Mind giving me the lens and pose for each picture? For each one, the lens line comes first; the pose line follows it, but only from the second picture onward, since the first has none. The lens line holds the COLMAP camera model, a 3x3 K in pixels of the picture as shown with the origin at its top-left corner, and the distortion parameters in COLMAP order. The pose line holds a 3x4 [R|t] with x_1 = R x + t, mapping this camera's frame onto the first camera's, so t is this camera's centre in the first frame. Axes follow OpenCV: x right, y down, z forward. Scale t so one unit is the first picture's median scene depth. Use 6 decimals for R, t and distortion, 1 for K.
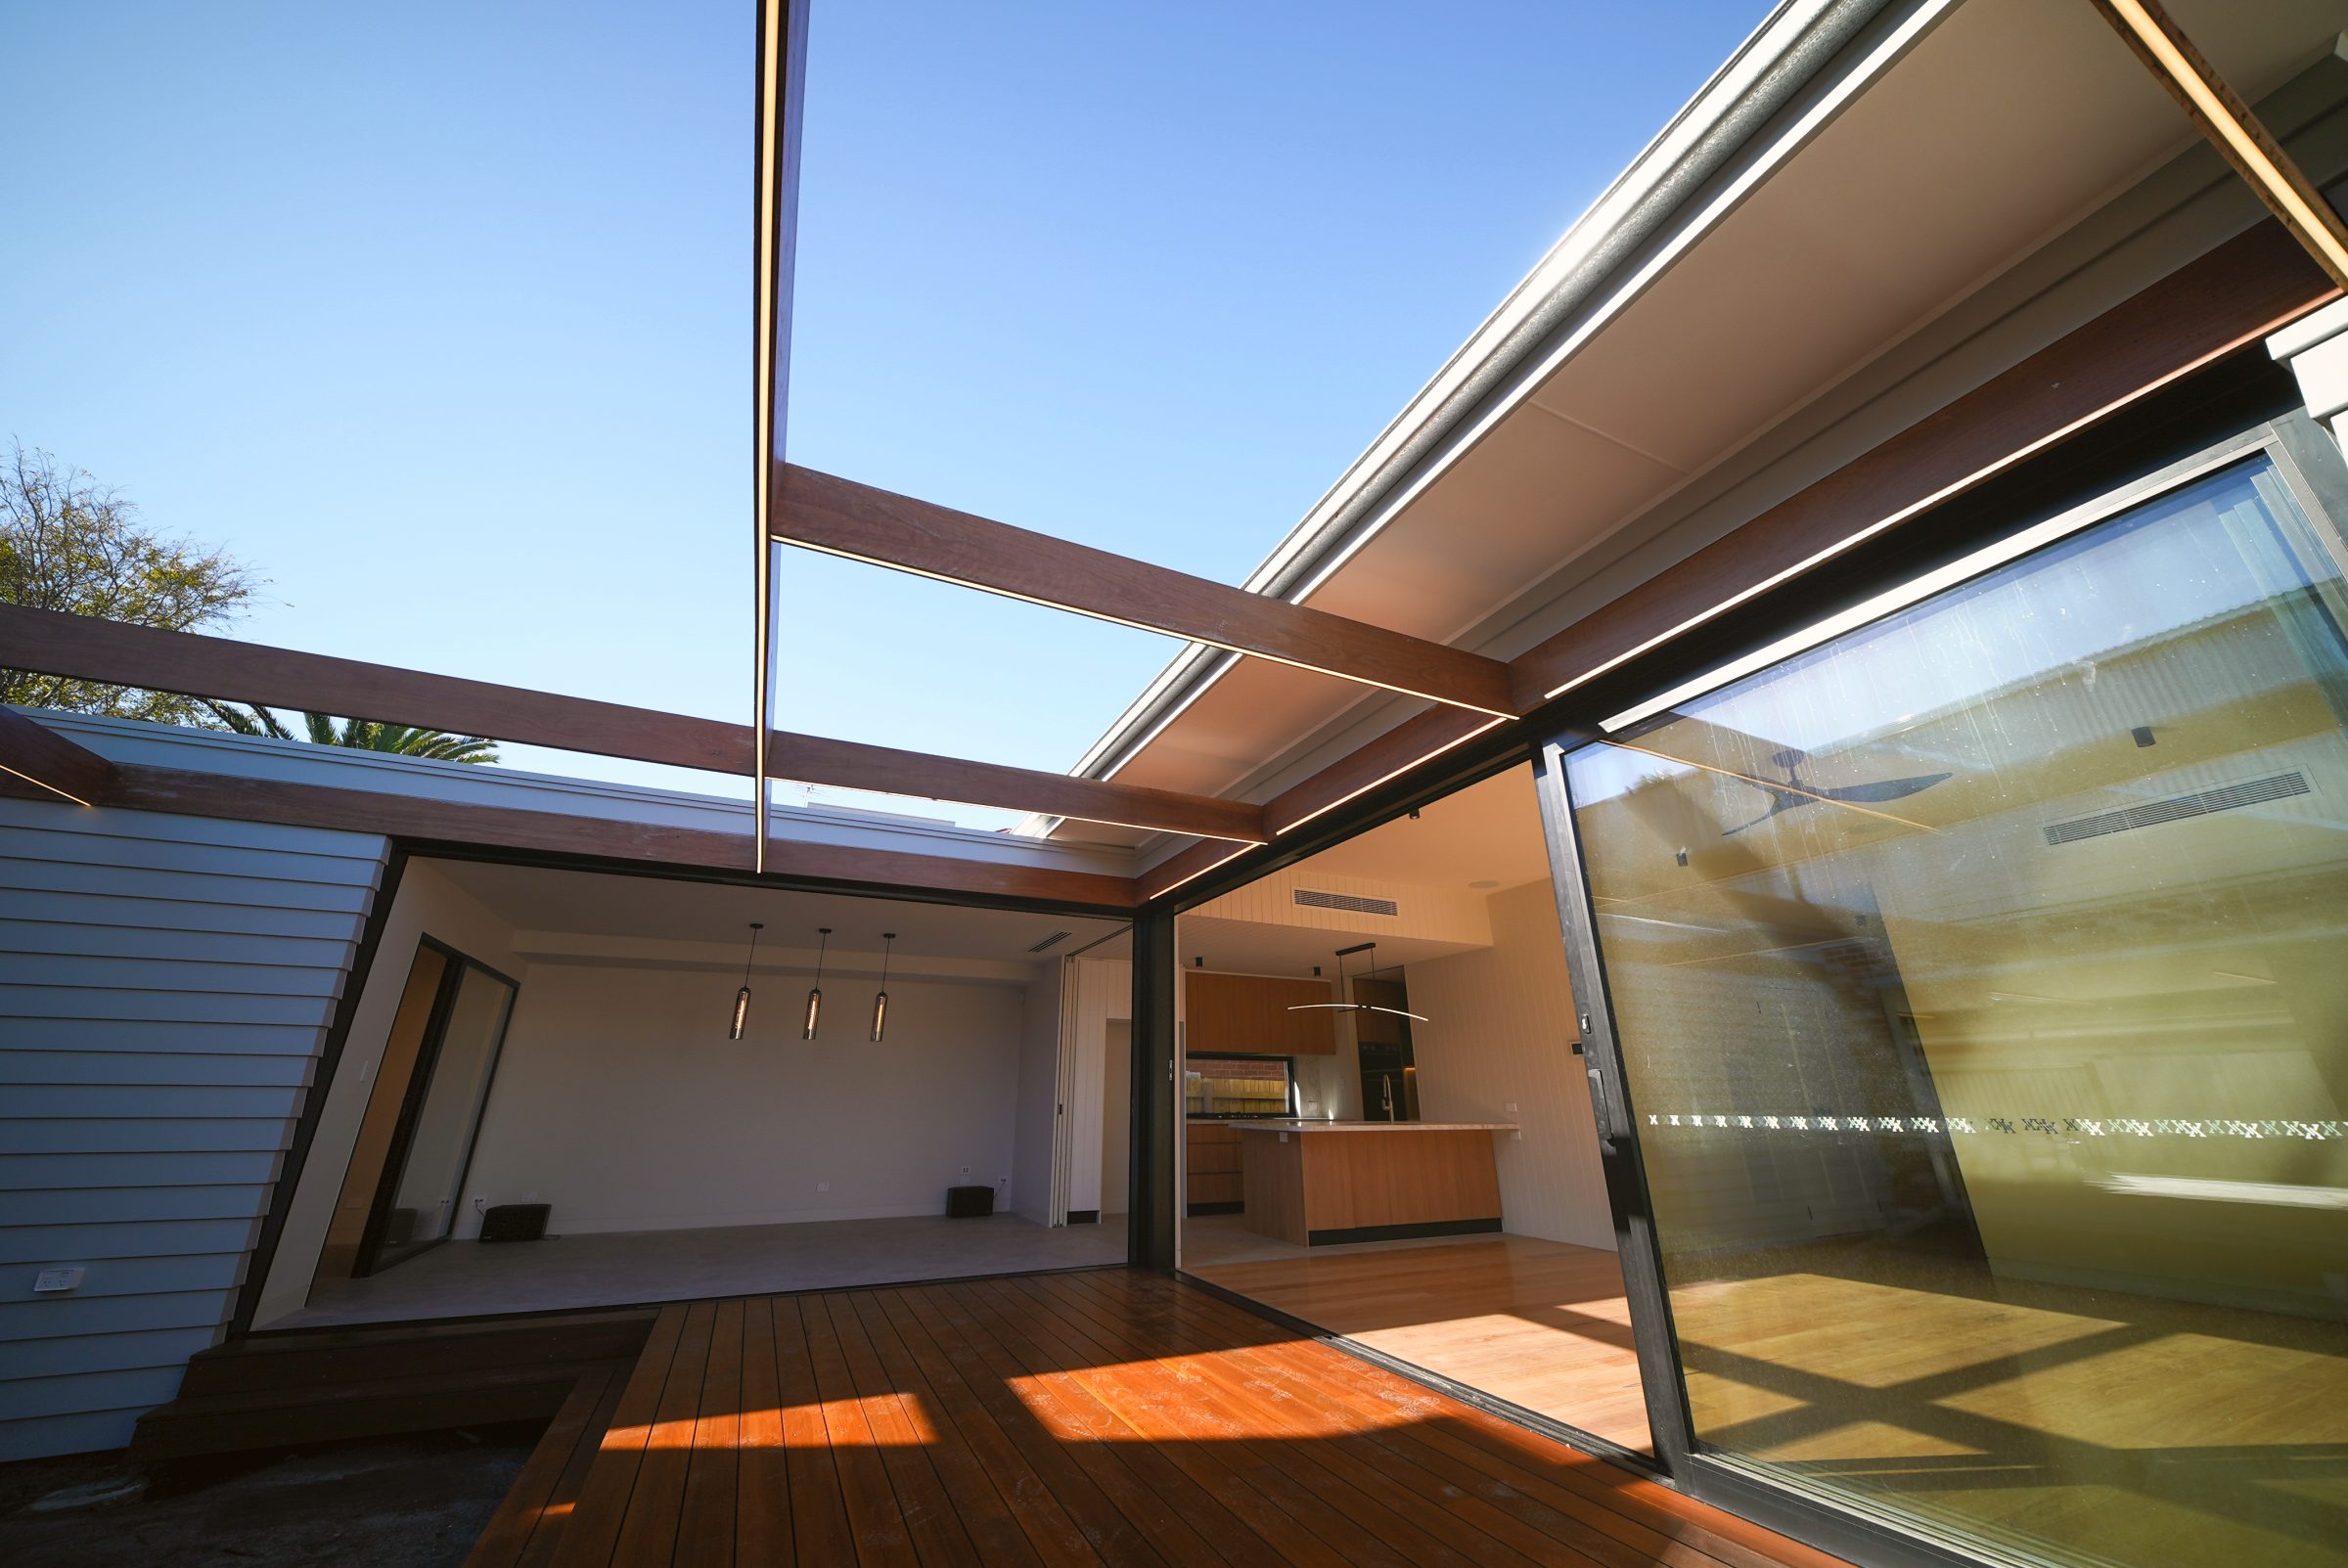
lens RADIAL K [[827.9, 0, 1165.5], [0, 827.9, 771.6], [0, 0, 1]] dist [0.001077, -0.003975]
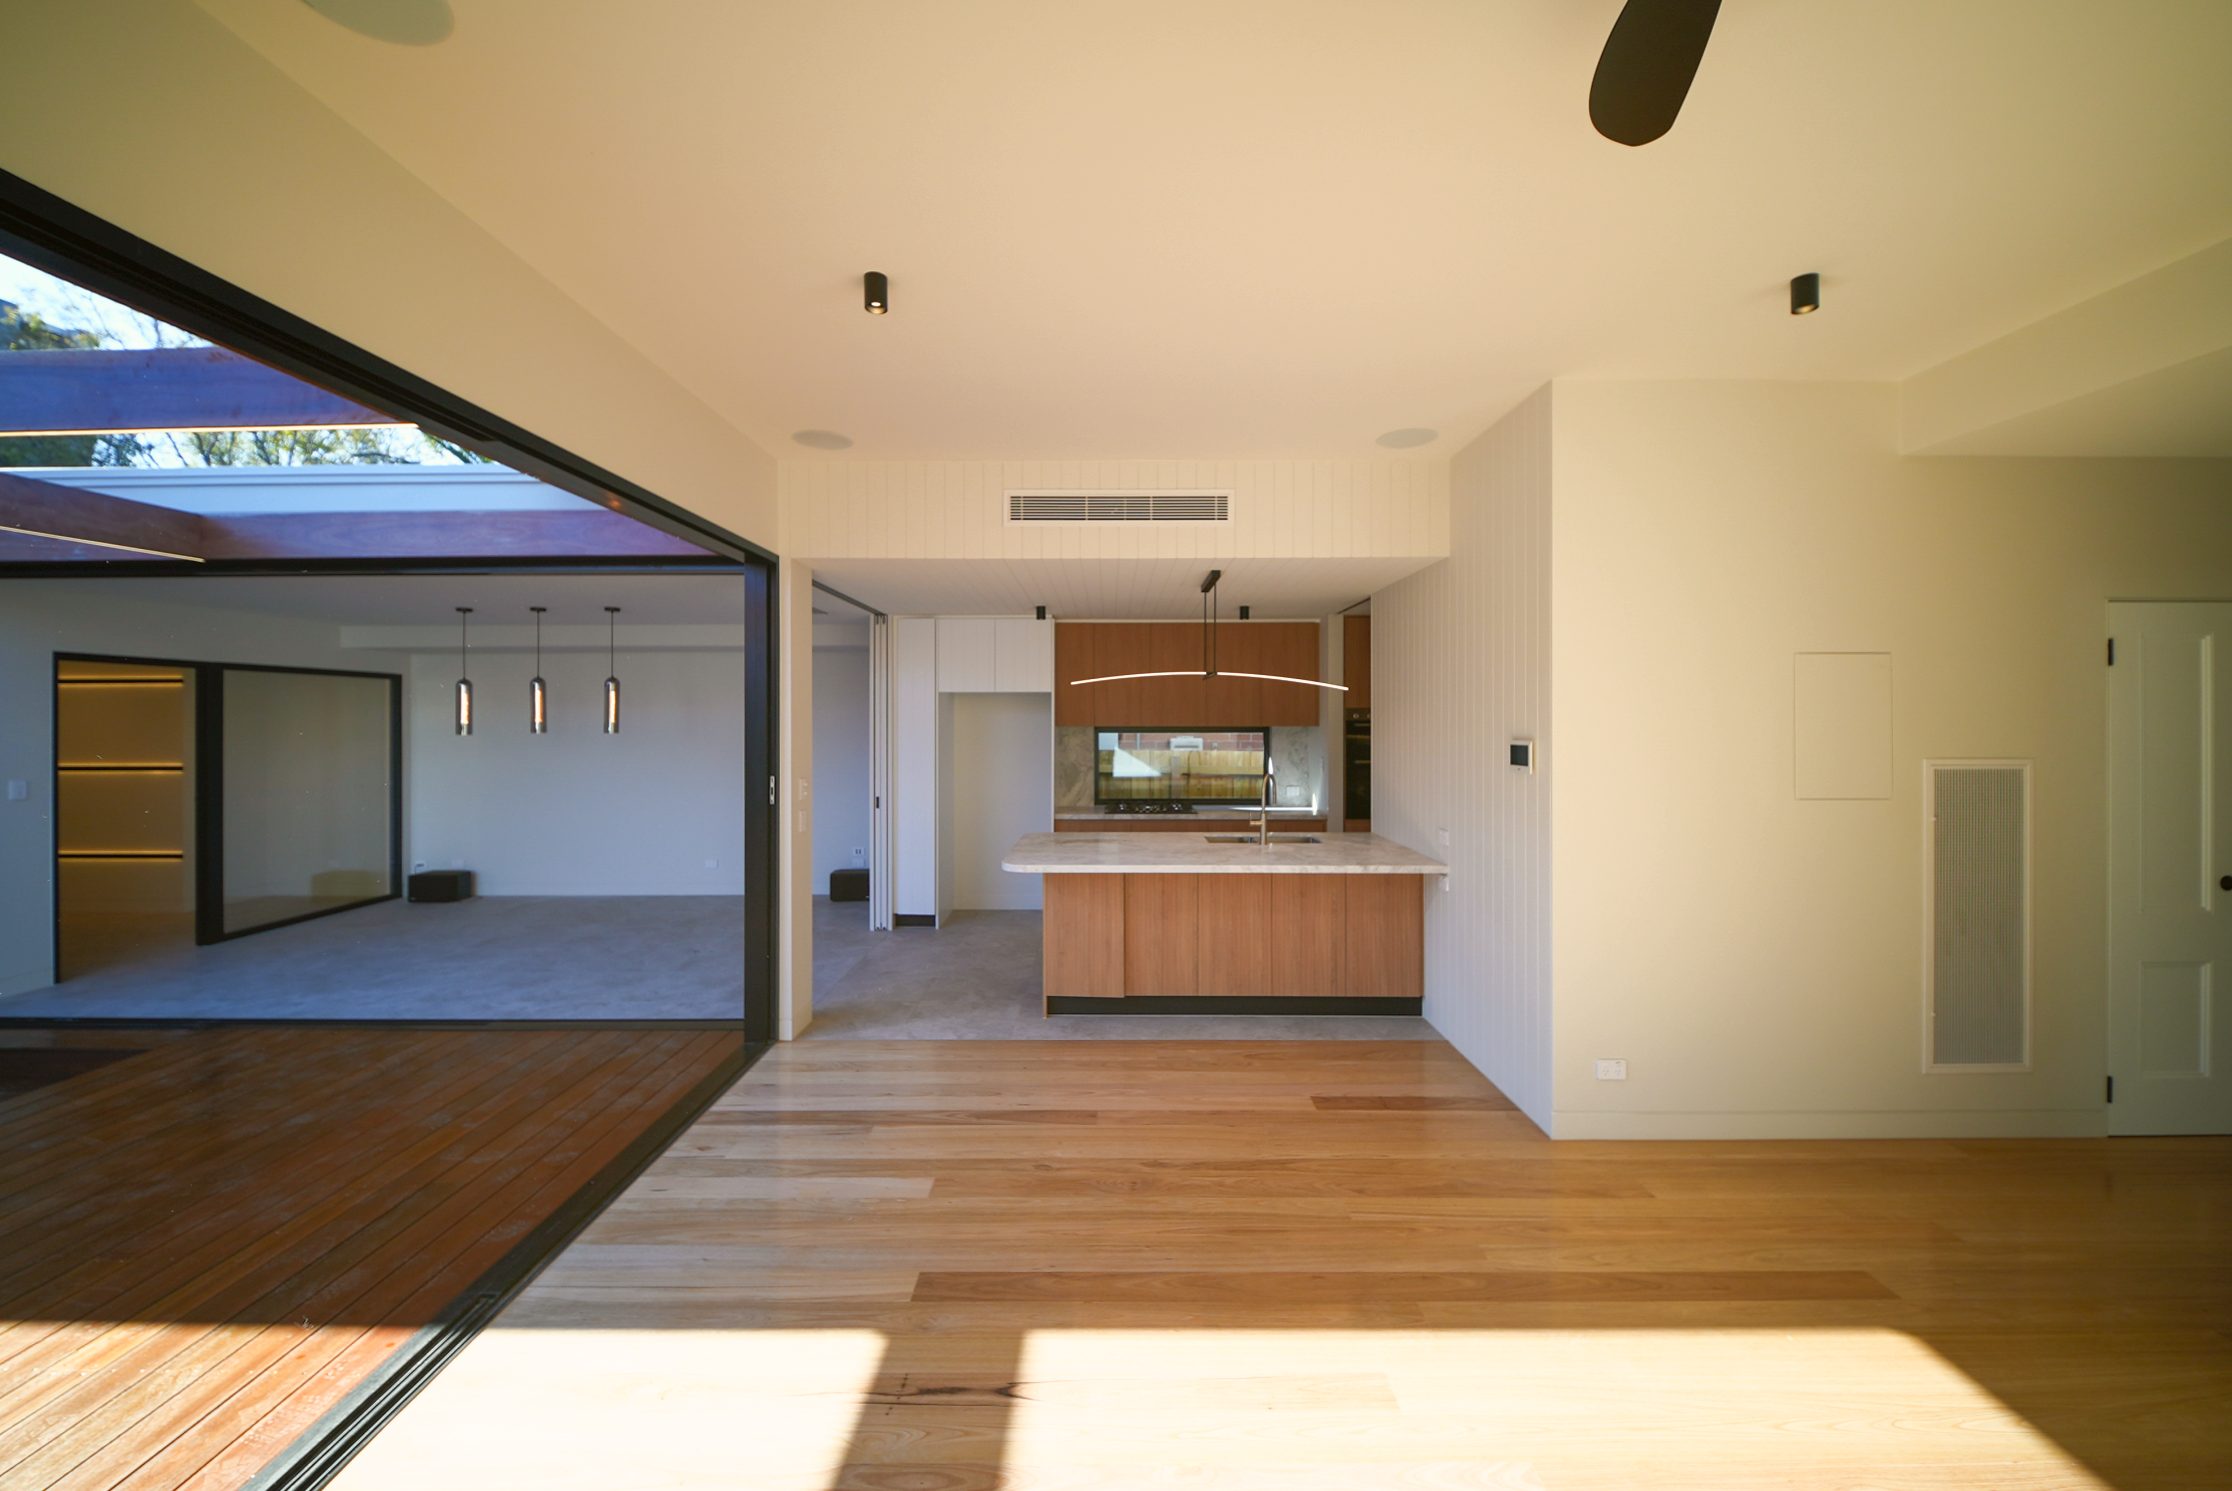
lens RADIAL K [[848.7, 0, 1103.6], [0, 848.7, 717.9], [0, 0, 1]] dist [0.014477, -0.010012]
pose [[0.903134, -0.003317, -0.429346, 0.572340], [0.161061, 0.929566, 0.331612, 0.120372], [0.398005, -0.368641, 0.840057, 0.555785]]
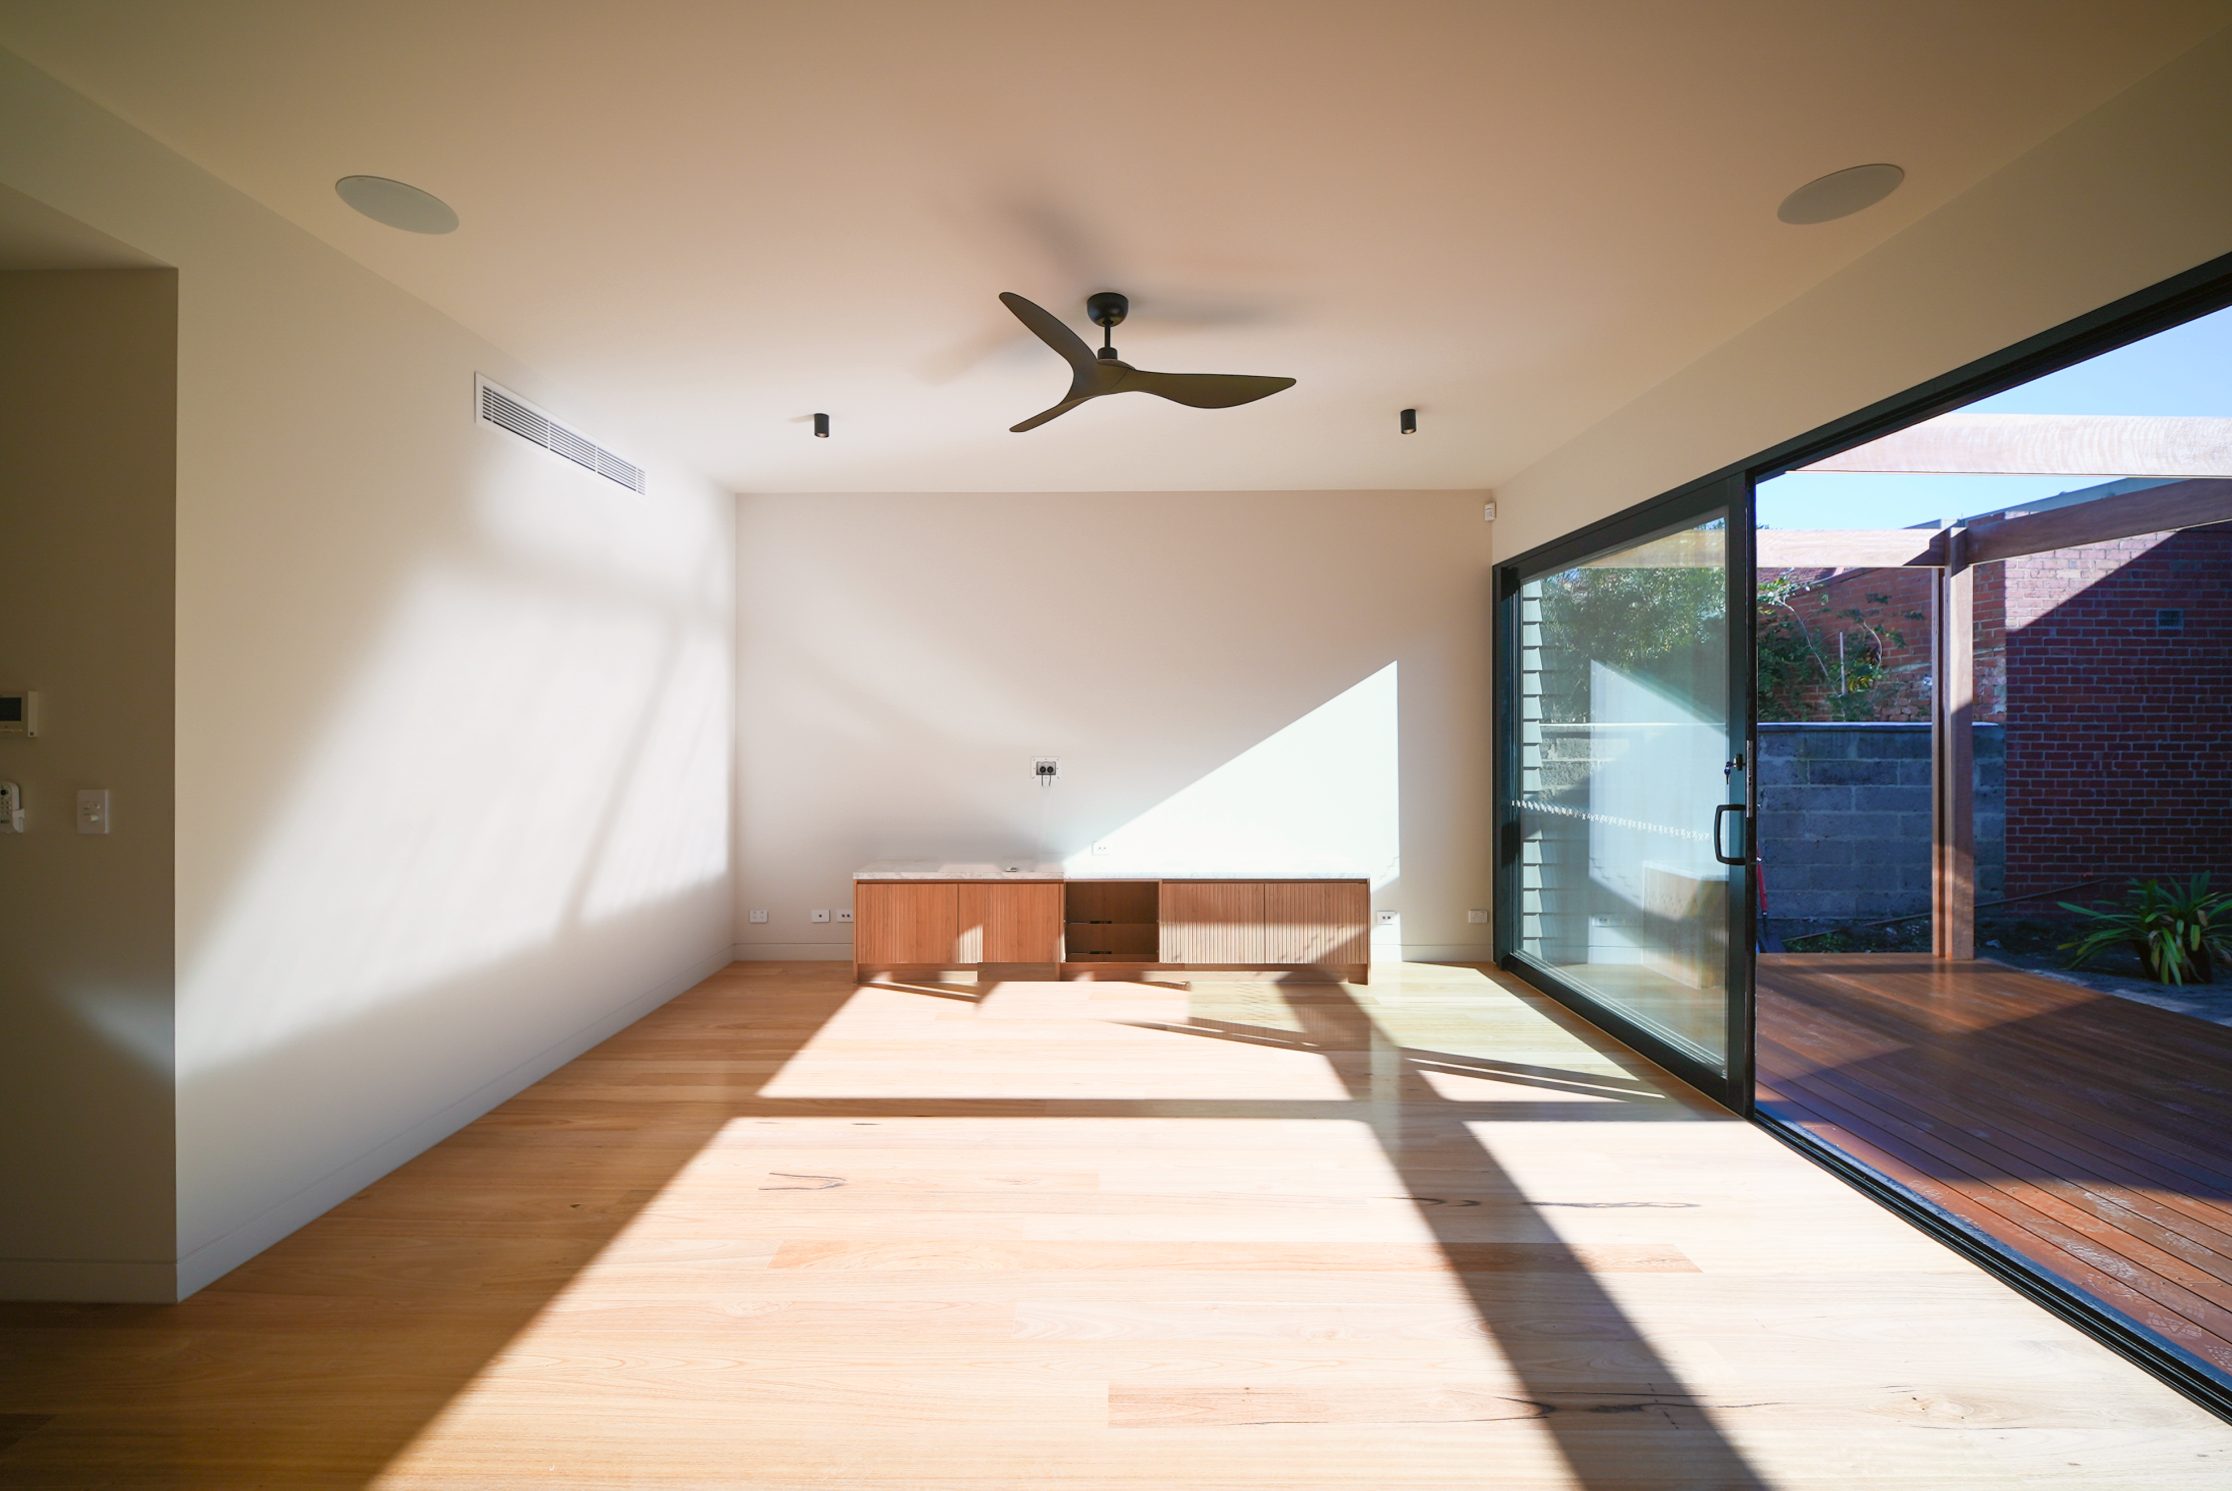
lens RADIAL K [[848.7, 0, 1103.6], [0, 848.7, 717.9], [0, 0, 1]] dist [0.014477, -0.010012]
pose [[-0.899286, 0.000309, 0.437360, 0.392249], [-0.161915, 0.928713, -0.333580, 0.382504], [-0.406285, -0.370799, -0.835129, 1.158582]]
